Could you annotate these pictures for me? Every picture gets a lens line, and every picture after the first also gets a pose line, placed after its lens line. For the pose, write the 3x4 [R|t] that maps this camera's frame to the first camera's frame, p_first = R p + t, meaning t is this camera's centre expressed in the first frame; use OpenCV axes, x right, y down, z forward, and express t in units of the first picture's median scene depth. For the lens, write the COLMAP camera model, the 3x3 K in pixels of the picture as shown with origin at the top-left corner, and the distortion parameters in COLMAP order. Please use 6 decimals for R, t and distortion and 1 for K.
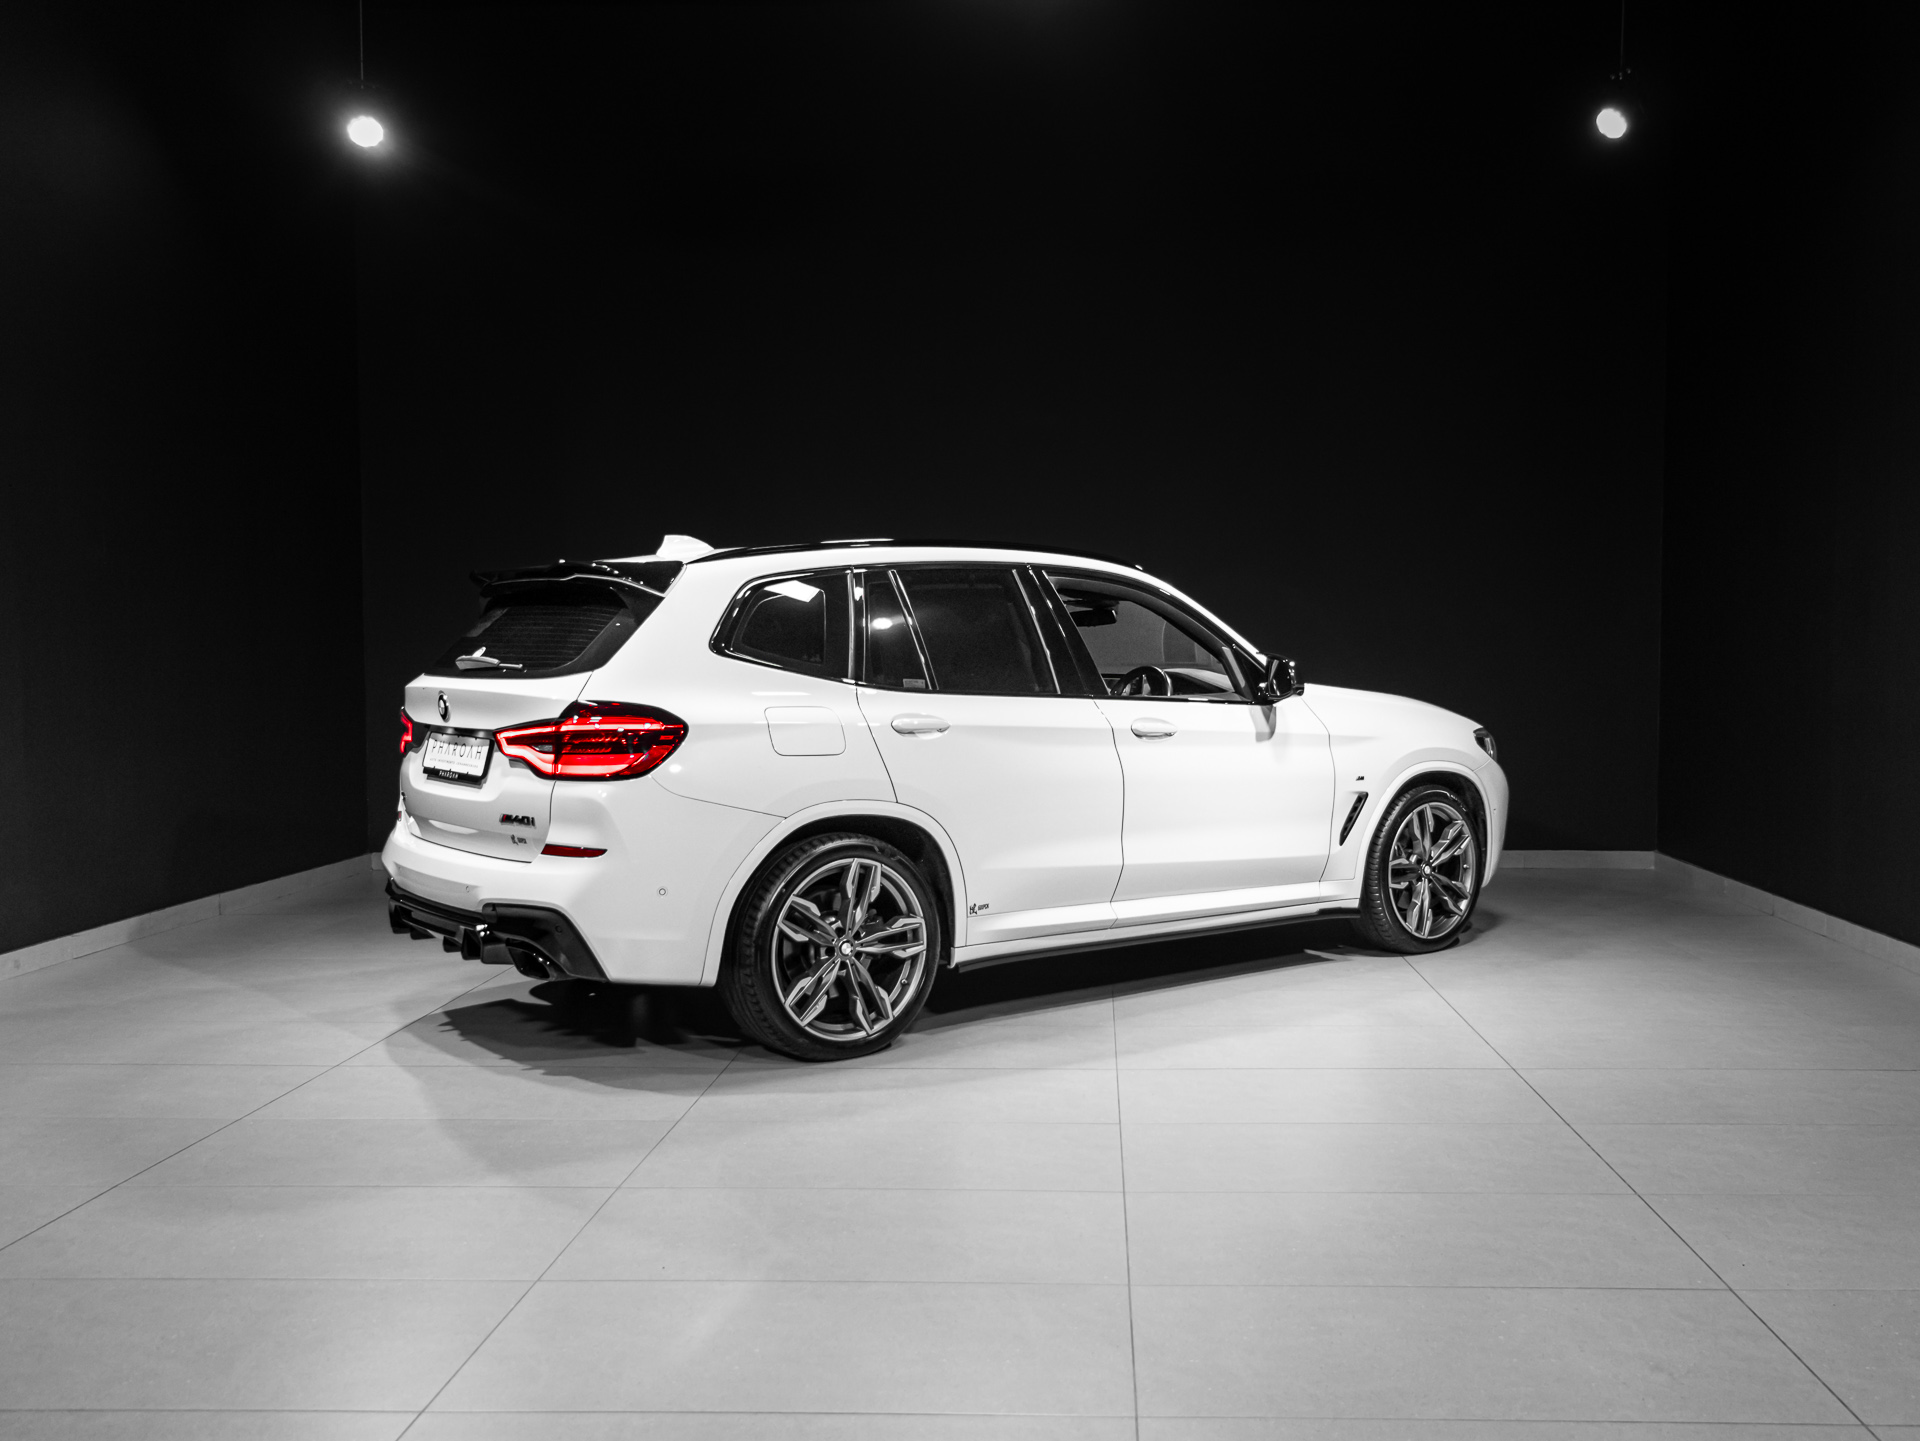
lens RADIAL K [[1688.9, 0, 1014.4], [0, 1688.9, 732.5], [0, 0, 1]] dist [-0.000119, 0.022624]
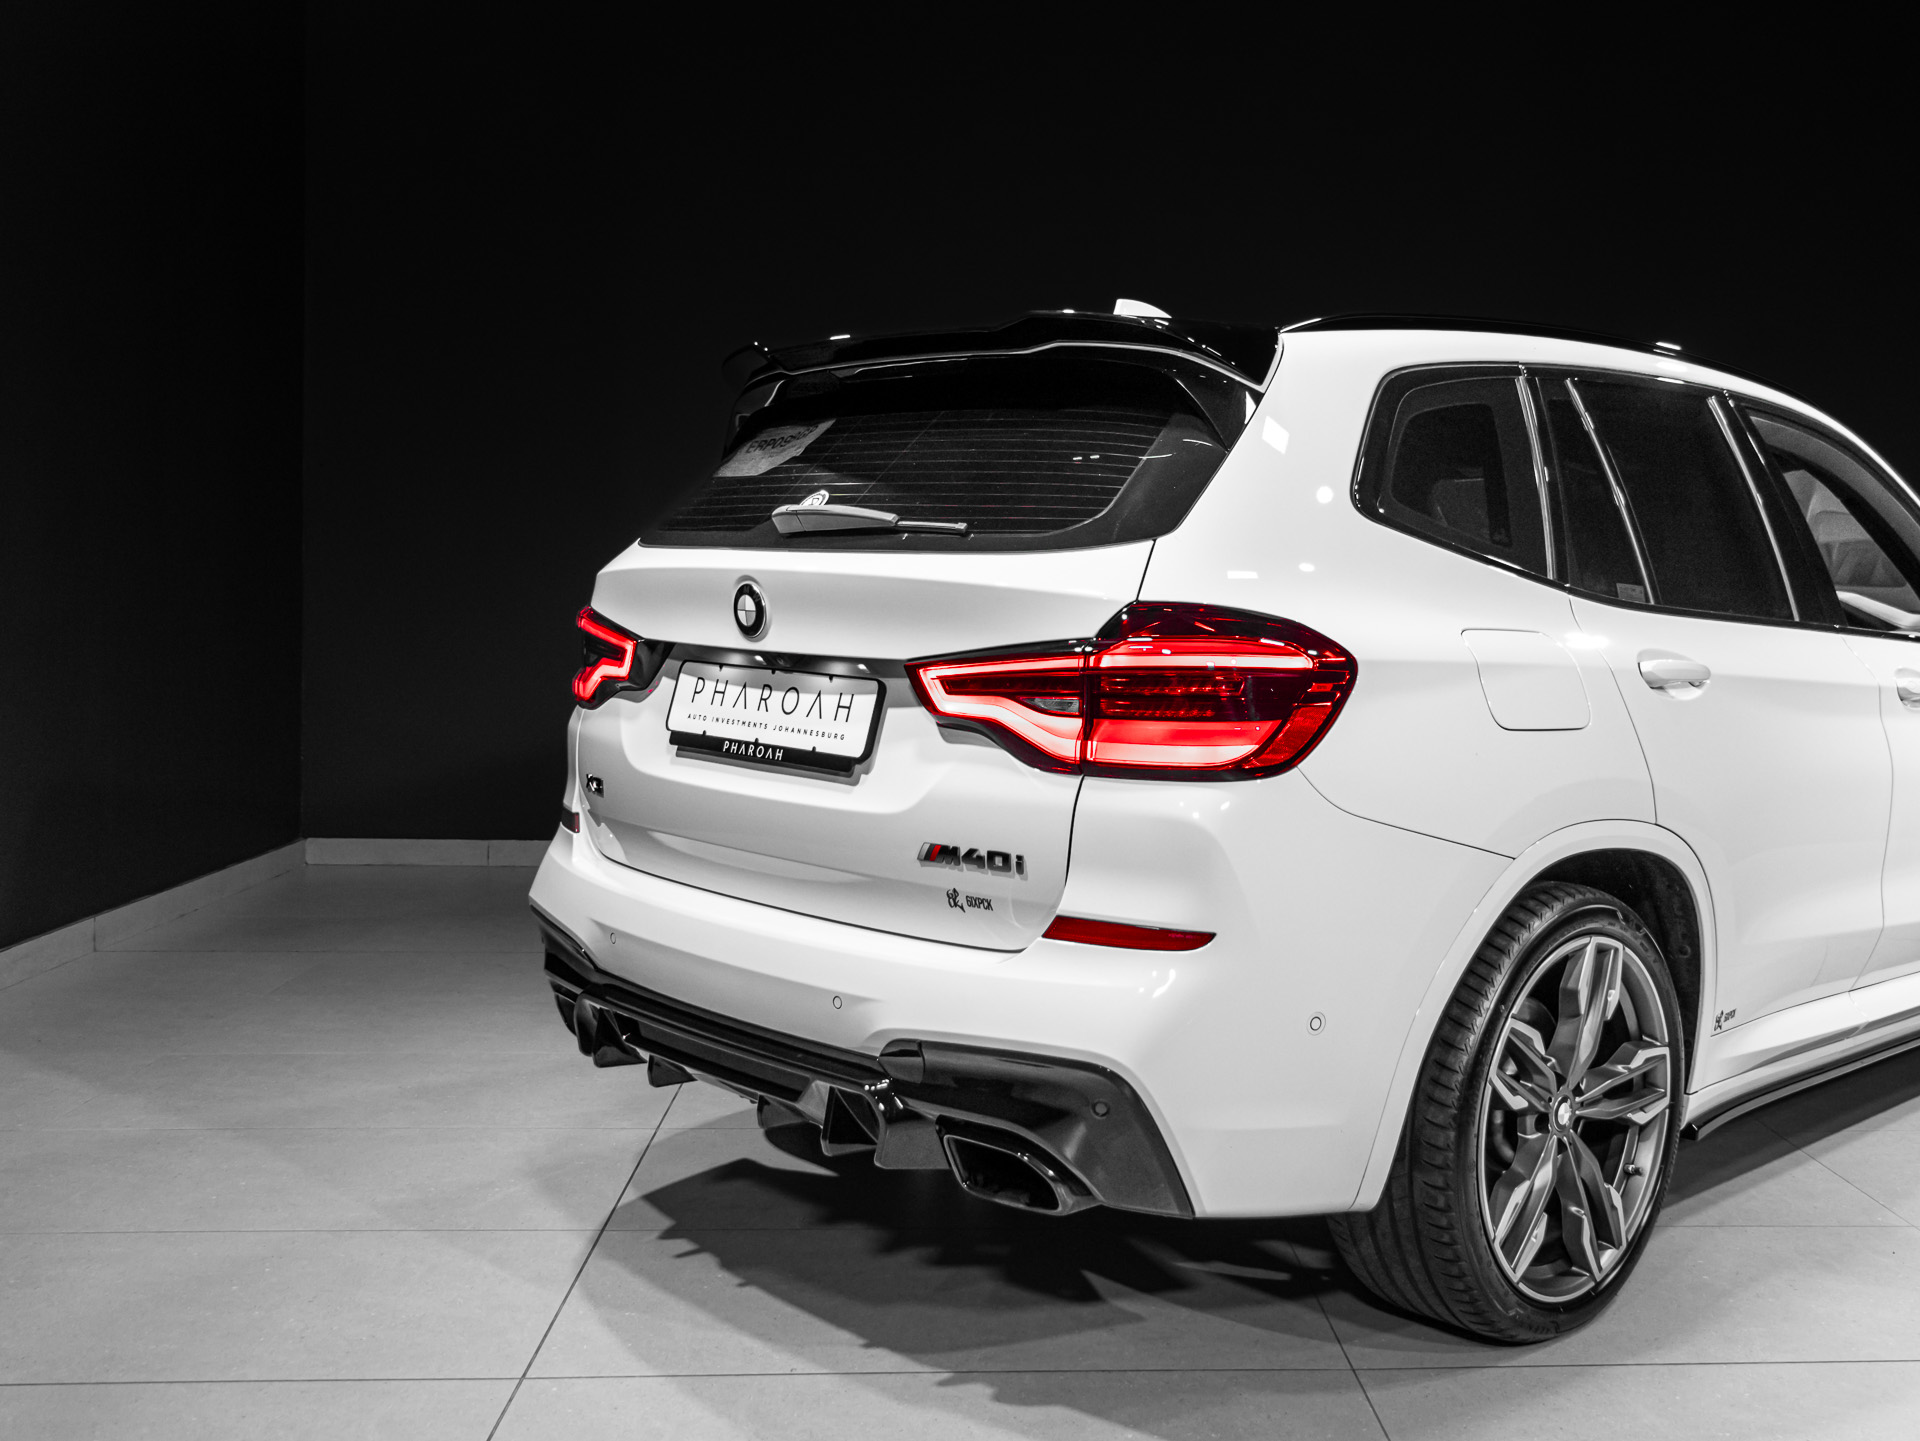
lens RADIAL K [[1832.5, 0, 1116.1], [0, 1832.5, 674.8], [0, 0, 1]] dist [-0.005536, 0.000000]
pose [[0.991209, 0.025682, 0.129786, -0.310435], [-0.025527, 0.999670, -0.002852, 0.002299], [-0.129816, -0.000486, 0.991538, 0.483724]]
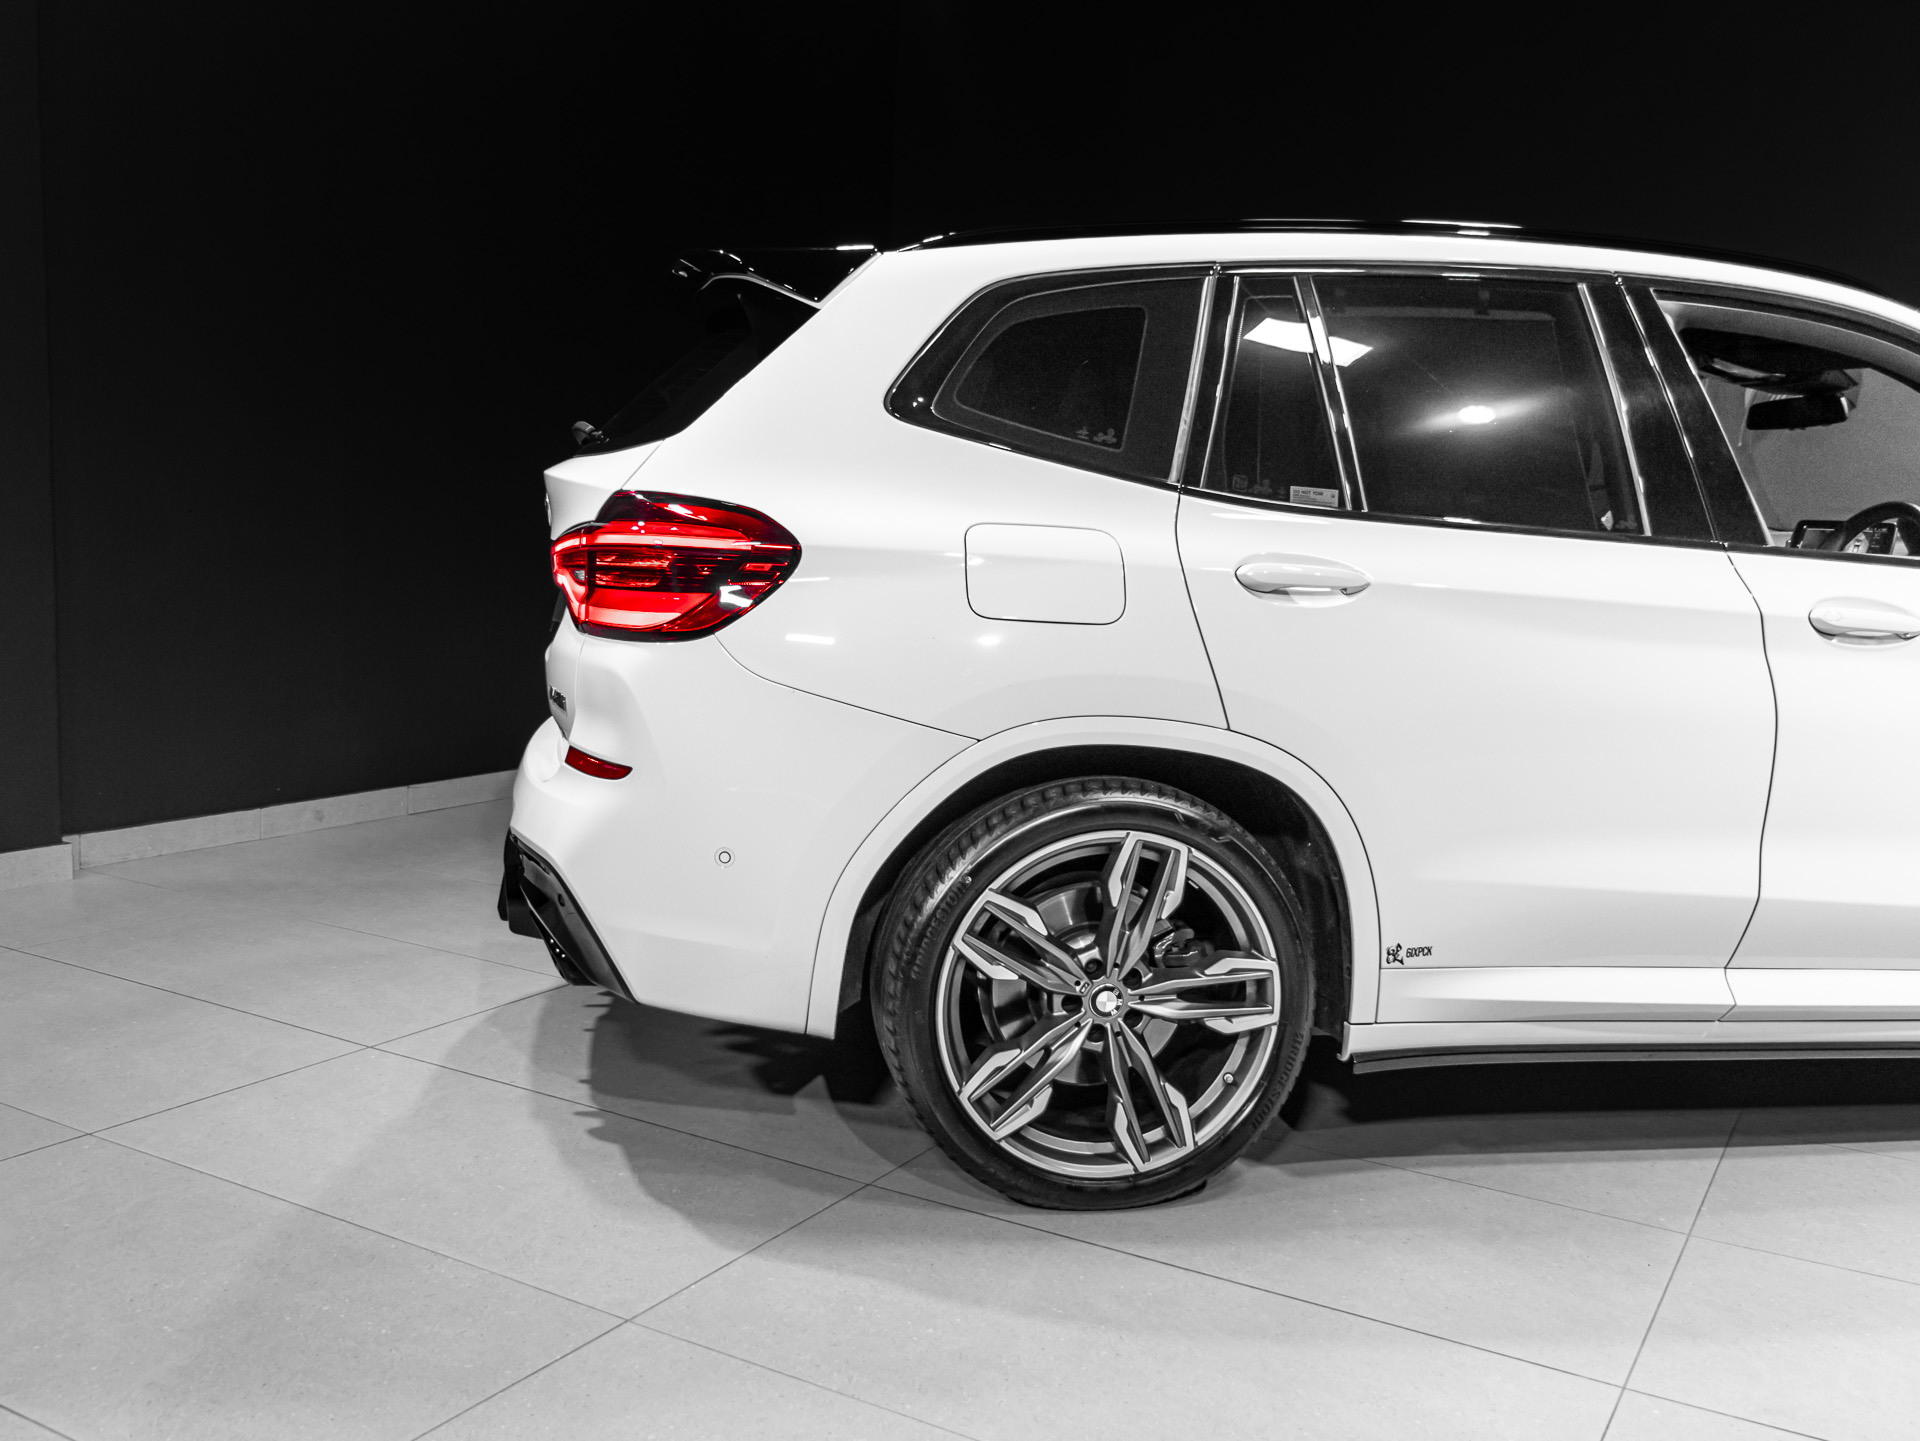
lens RADIAL K [[1714.9, 0, 962.0], [0, 1714.9, 717.1], [0, 0, 1]] dist [-0.002724, 0.022288]
pose [[0.883352, 0.095603, -0.458856, 0.094962], [-0.064492, 0.994457, 0.083041, 0.000815], [0.464252, -0.043762, 0.884622, 0.526742]]
